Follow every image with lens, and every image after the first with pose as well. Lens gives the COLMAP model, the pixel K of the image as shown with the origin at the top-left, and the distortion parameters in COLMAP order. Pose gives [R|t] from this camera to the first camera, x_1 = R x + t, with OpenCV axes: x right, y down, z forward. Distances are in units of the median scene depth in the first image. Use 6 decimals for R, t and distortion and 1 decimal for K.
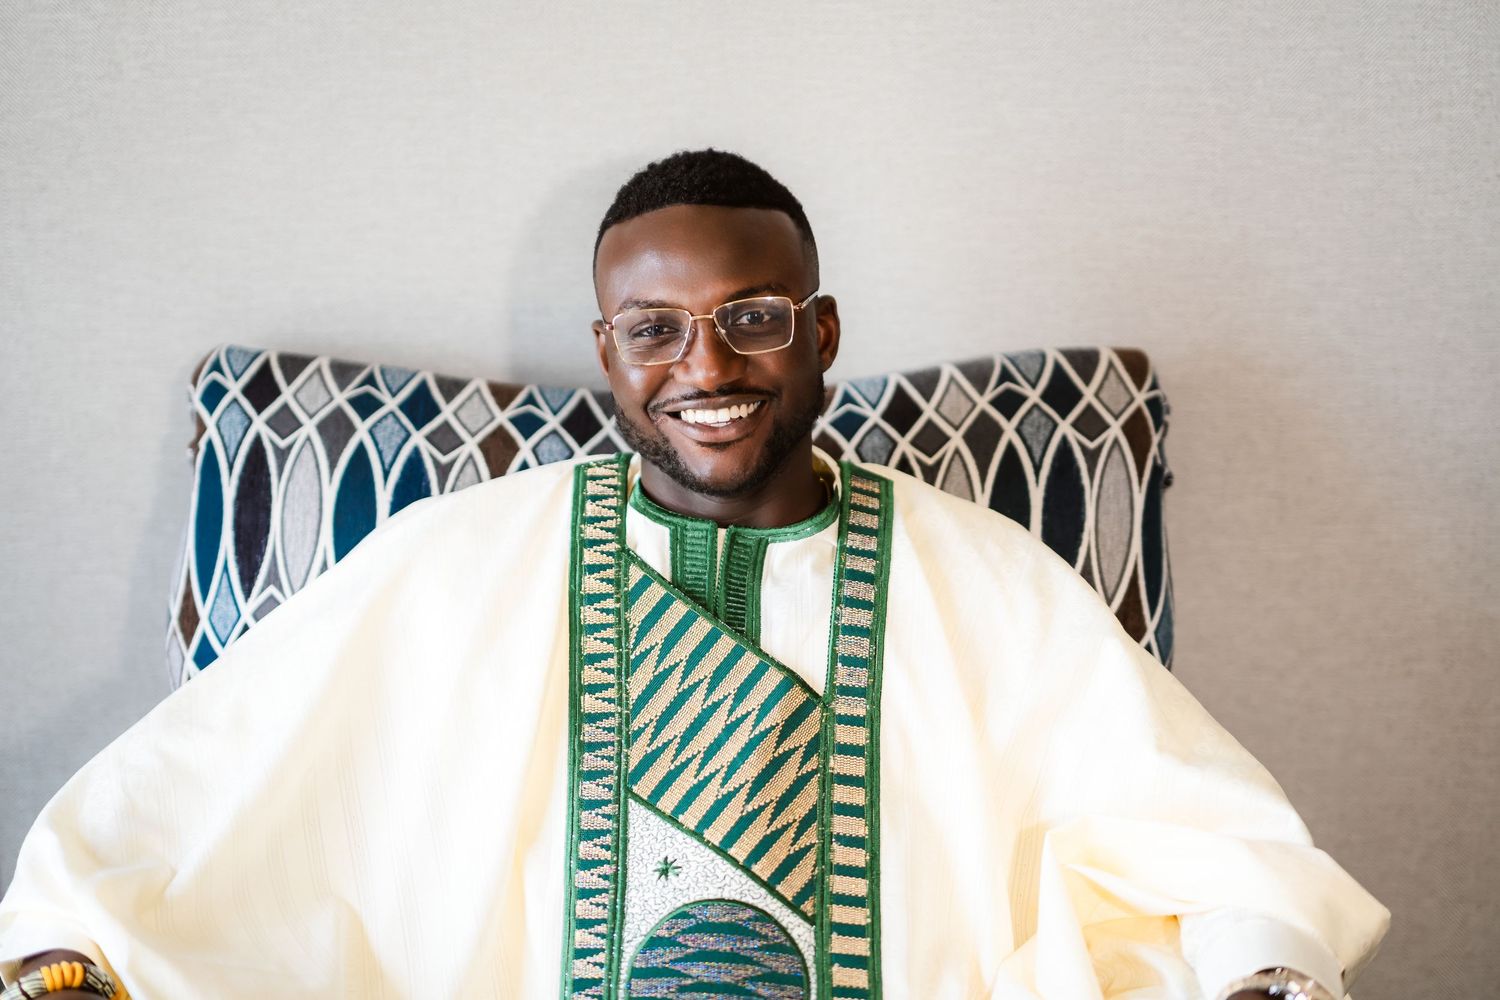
lens RADIAL K [[3735.0, 0, 785.6], [0, 3735.0, 499.3], [0, 0, 1]] dist [0.045281, -0.204085]
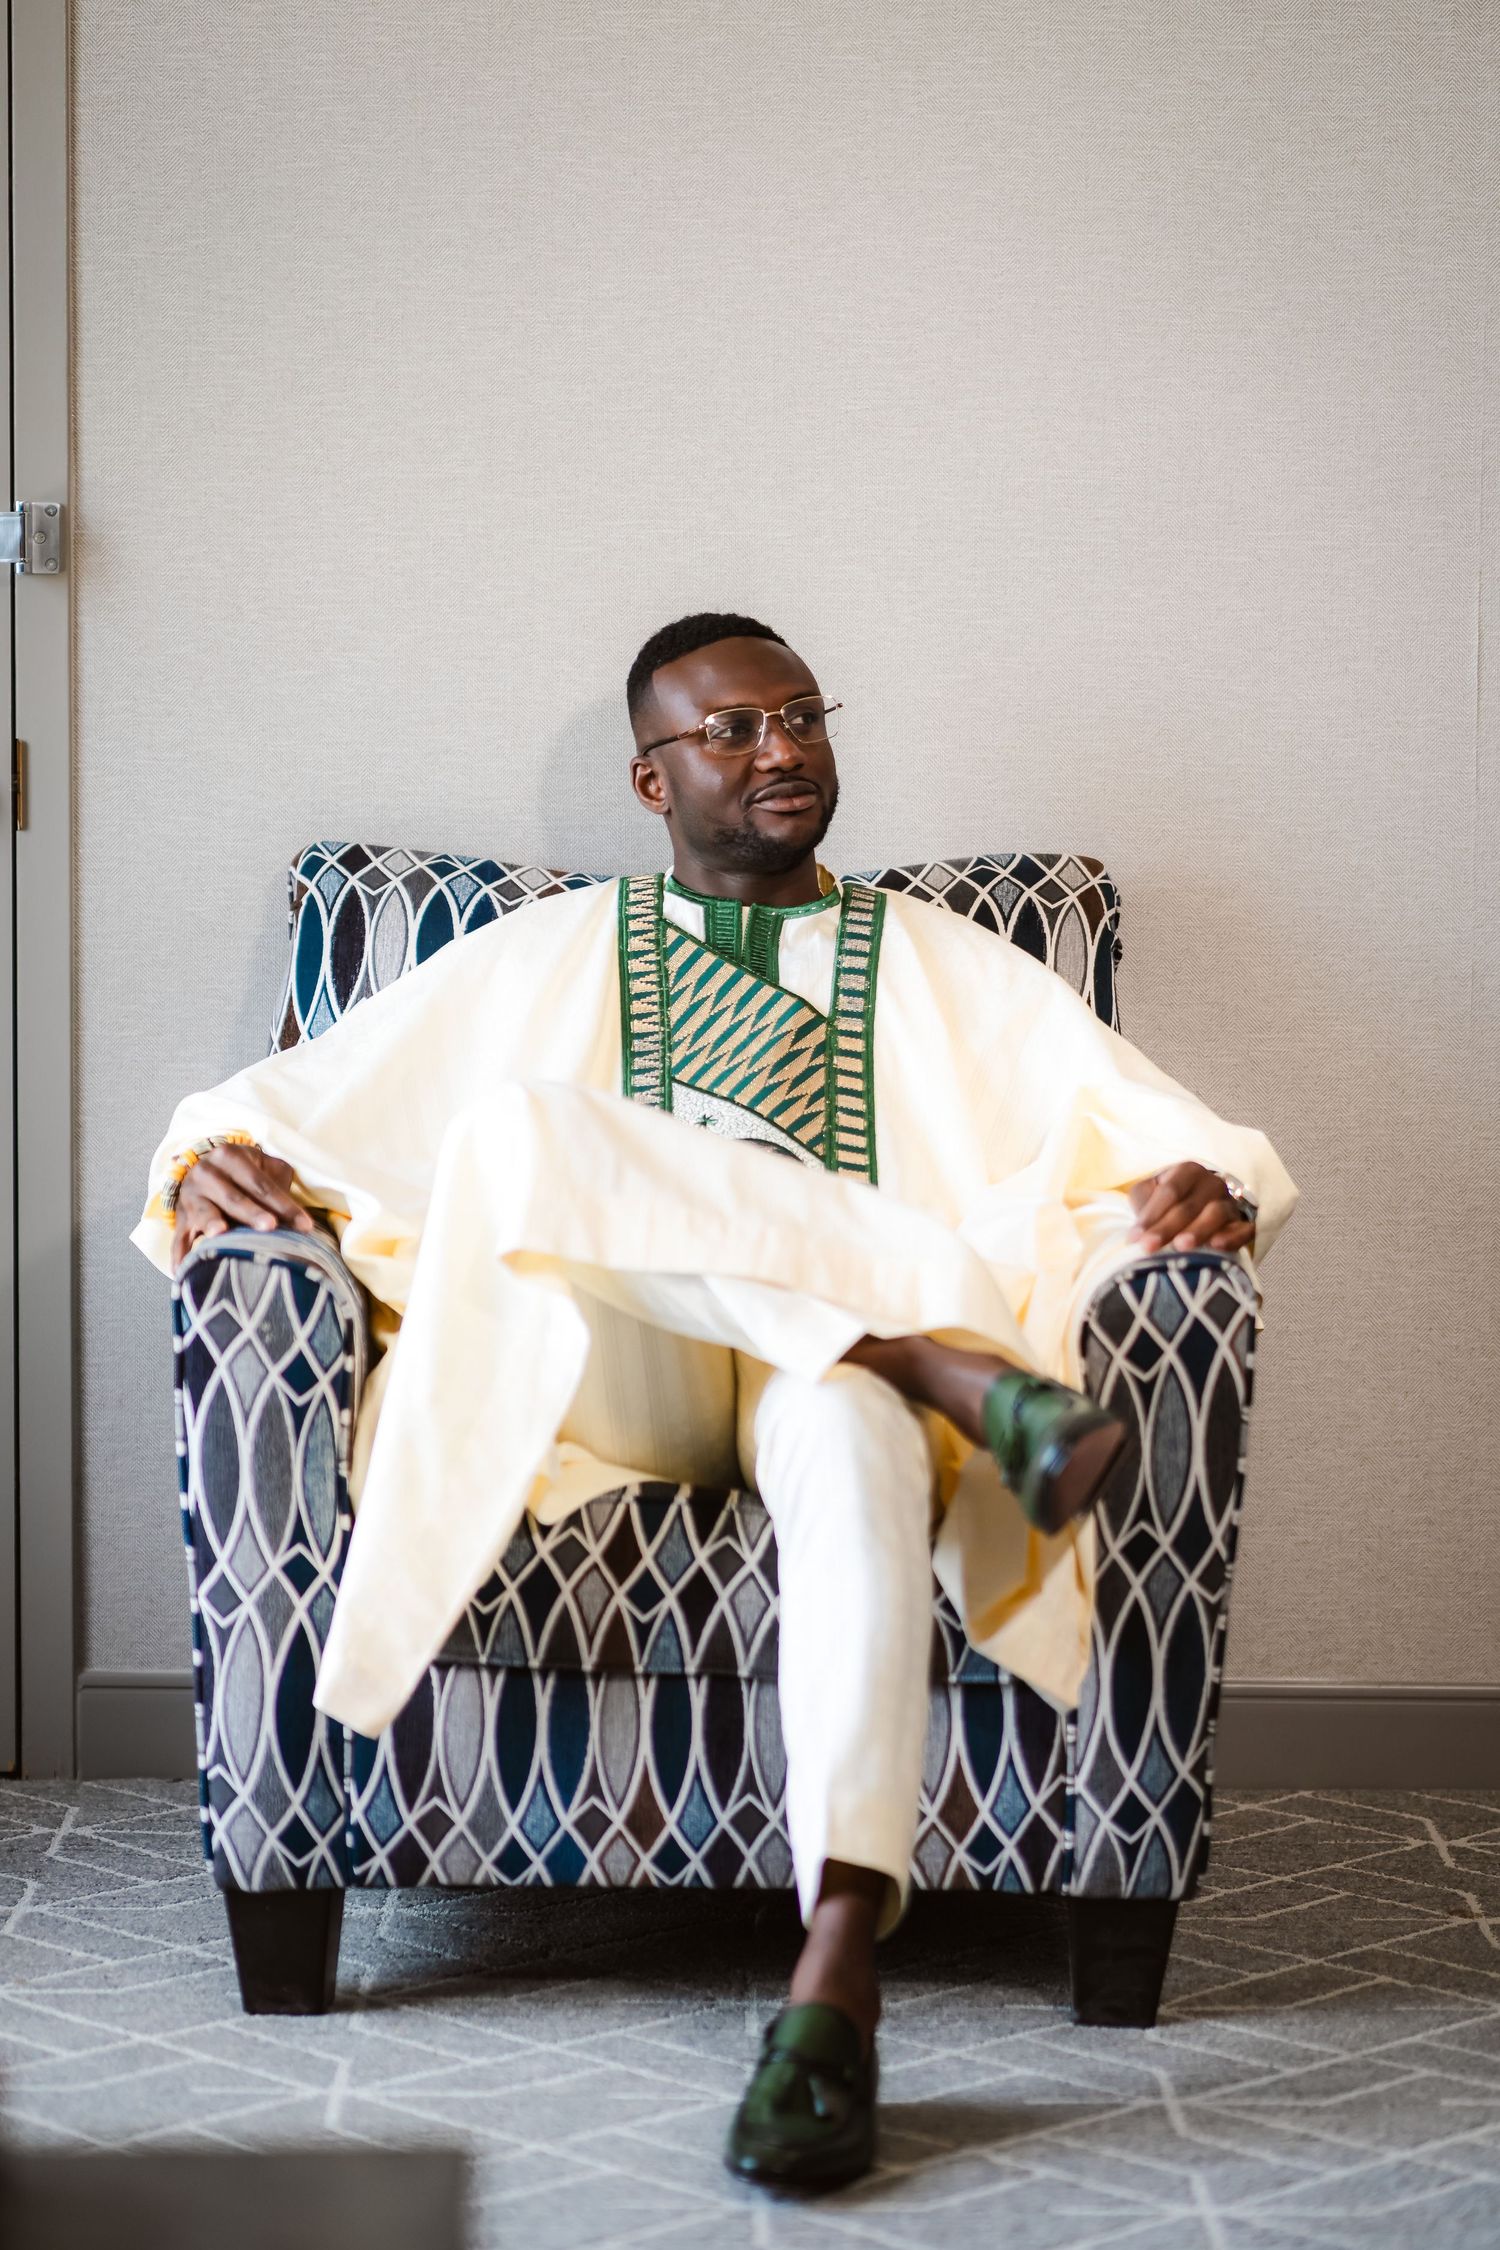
lens RADIAL K [[5602.6, 0, 750.0], [0, 5602.6, 1125.0], [0, 0, 1]] dist [0.045281, -0.204085]
pose [[0.999895, 0.014222, 0.002940, -0.018976], [-0.013081, 0.969921, -0.243067, 0.495120], [-0.006308, 0.243003, 0.970005, -0.724497]]
